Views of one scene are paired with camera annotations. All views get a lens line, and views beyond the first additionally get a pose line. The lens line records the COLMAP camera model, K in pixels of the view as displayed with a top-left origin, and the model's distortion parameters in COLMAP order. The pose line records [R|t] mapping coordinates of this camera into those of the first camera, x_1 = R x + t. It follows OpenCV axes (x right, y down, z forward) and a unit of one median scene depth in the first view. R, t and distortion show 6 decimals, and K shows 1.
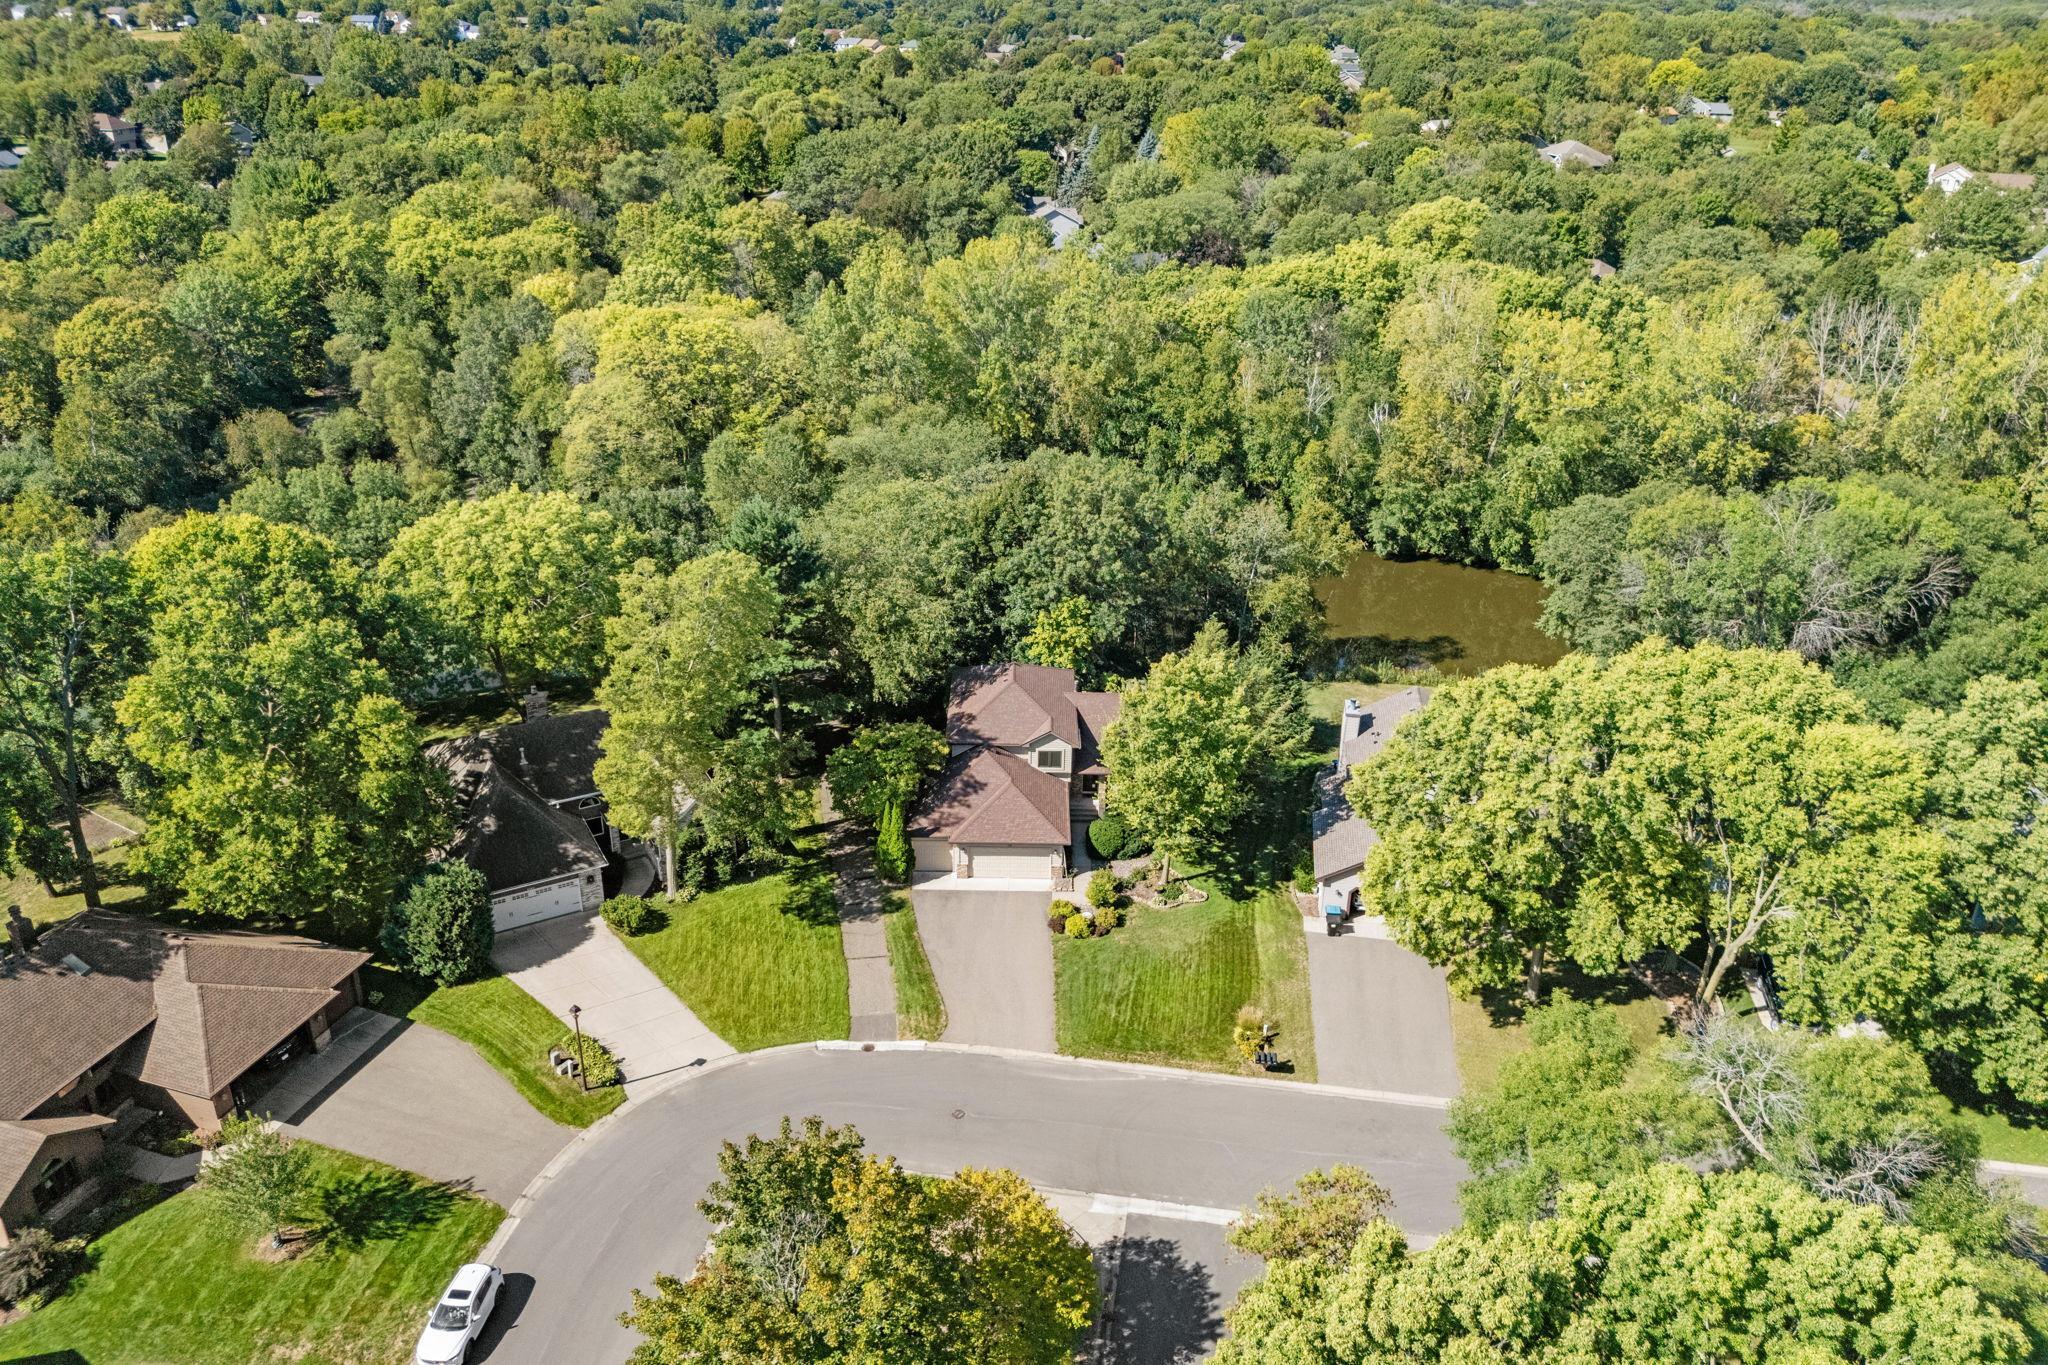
lens RADIAL K [[1512.0, 0, 1021.3], [0, 1512.0, 671.3], [0, 0, 1]] dist [0.051605, -0.052435]
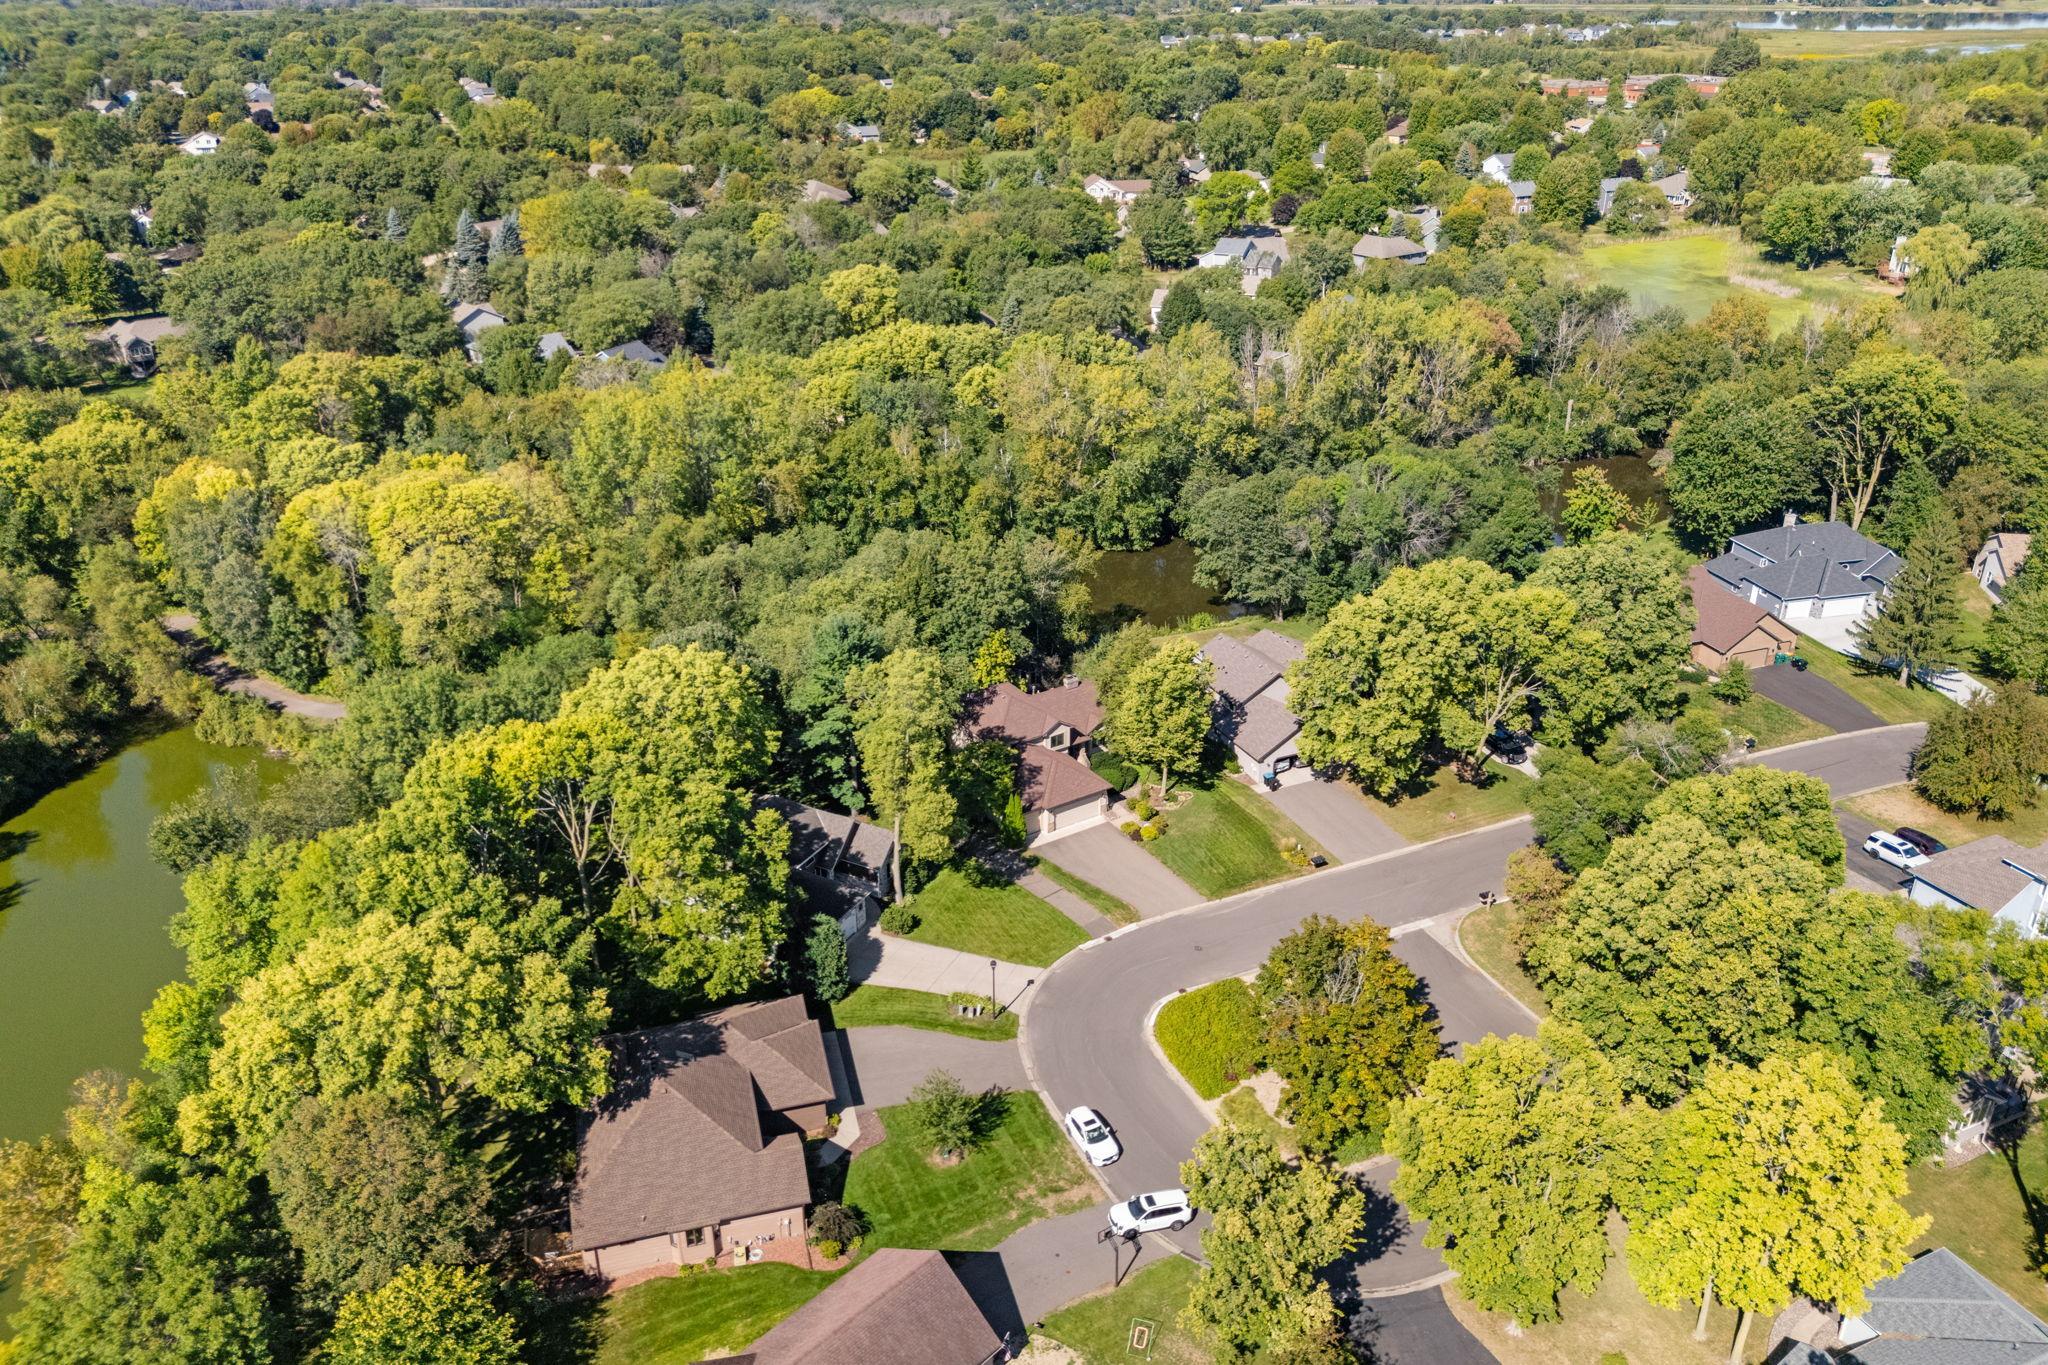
lens RADIAL K [[1512.0, 0, 1030.7], [0, 1512.0, 673.3], [0, 0, 1]] dist [0.051605, -0.052435]
pose [[0.831645, -0.251008, 0.495340, -0.733964], [0.249093, 0.965857, 0.071226, -0.118579], [-0.496306, 0.064151, 0.865774, -0.258128]]
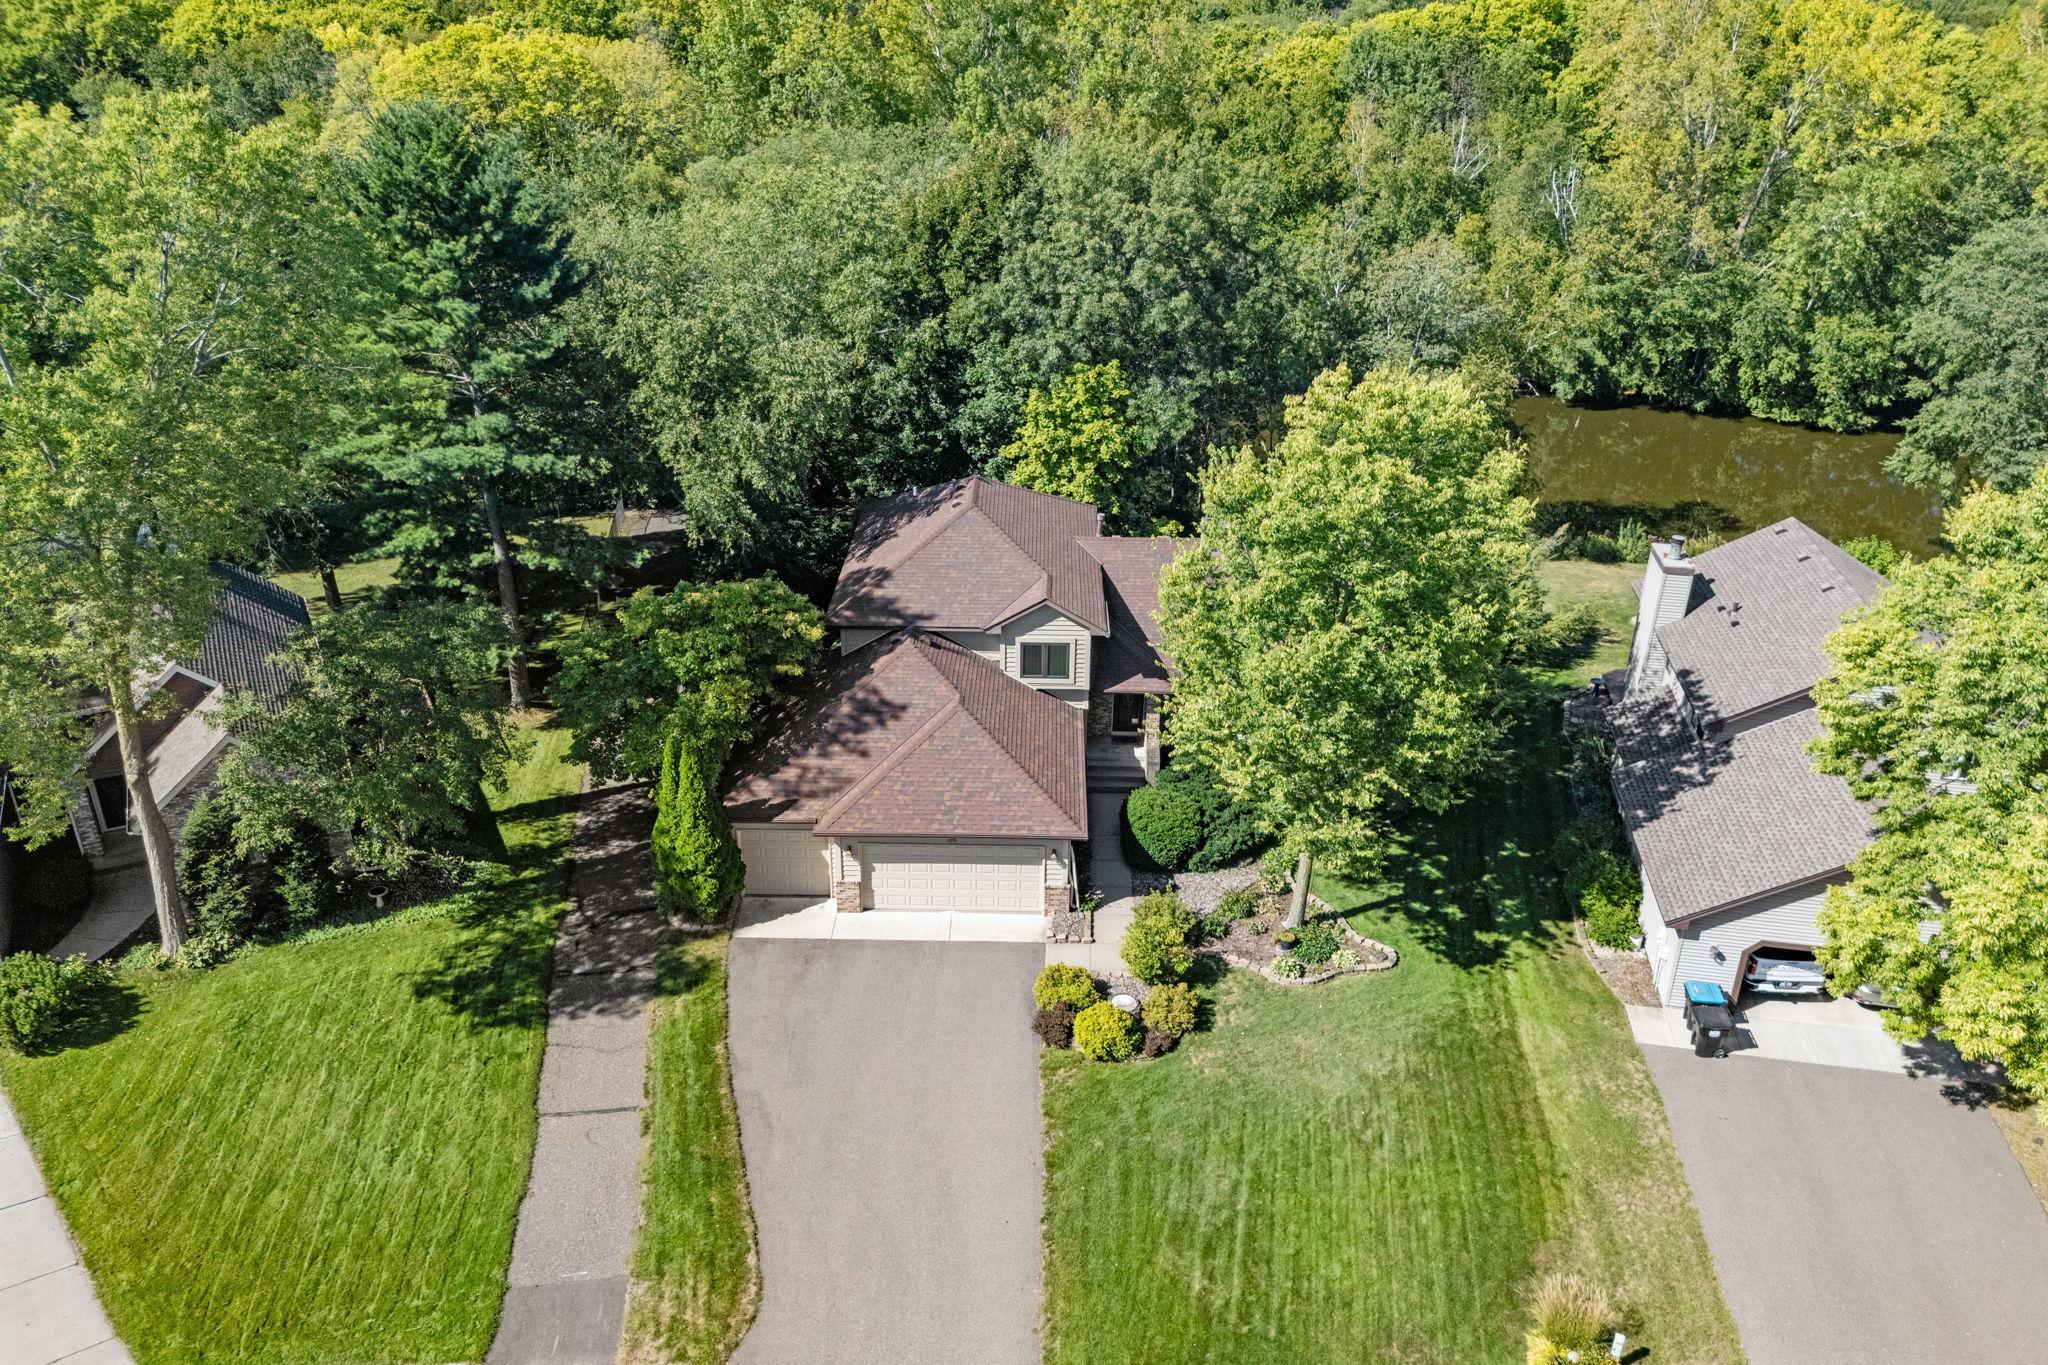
lens RADIAL K [[1512.0, 0, 1023.0], [0, 1512.0, 686.3], [0, 0, 1]] dist [0.051605, -0.052435]
pose [[0.999890, 0.001308, -0.014790, 0.019826], [-0.001066, 0.999865, 0.016369, 0.061039], [0.014809, -0.016351, 0.999757, 0.542615]]
